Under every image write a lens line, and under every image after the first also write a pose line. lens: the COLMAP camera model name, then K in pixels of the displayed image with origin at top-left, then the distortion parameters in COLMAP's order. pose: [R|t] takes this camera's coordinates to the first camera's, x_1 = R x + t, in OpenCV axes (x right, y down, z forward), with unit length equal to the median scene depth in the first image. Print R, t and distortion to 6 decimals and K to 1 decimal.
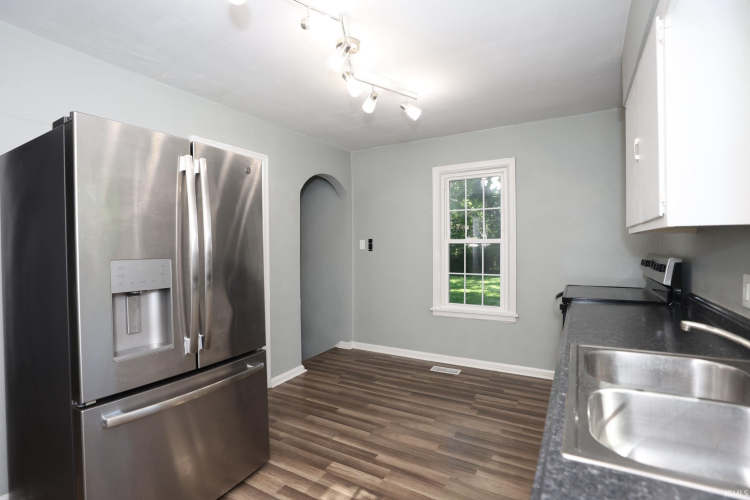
lens RADIAL K [[356.6, 0, 372.4], [0, 356.6, 253.8], [0, 0, 1]] dist [-0.002366, -0.000155]
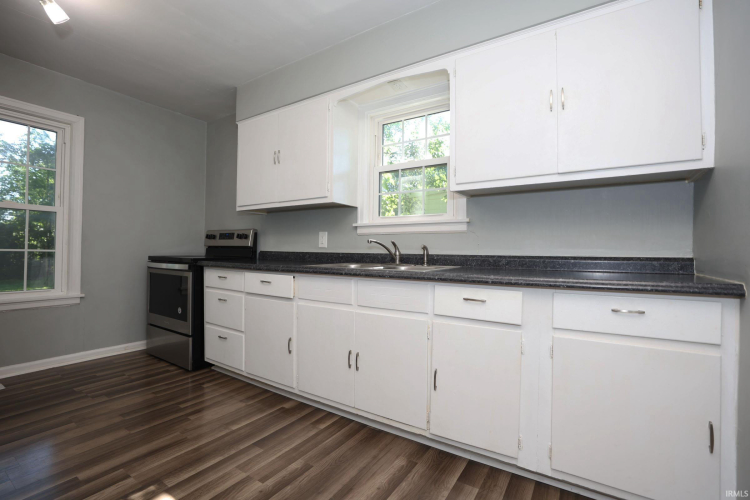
lens RADIAL K [[340.9, 0, 373.6], [0, 340.9, 249.8], [0, 0, 1]] dist [-0.052337, 0.015818]
pose [[0.041033, 0.021493, 0.998927, -0.555181], [0.008754, 0.999722, -0.021870, 0.122151], [-0.999119, 0.009642, 0.040834, 0.346402]]
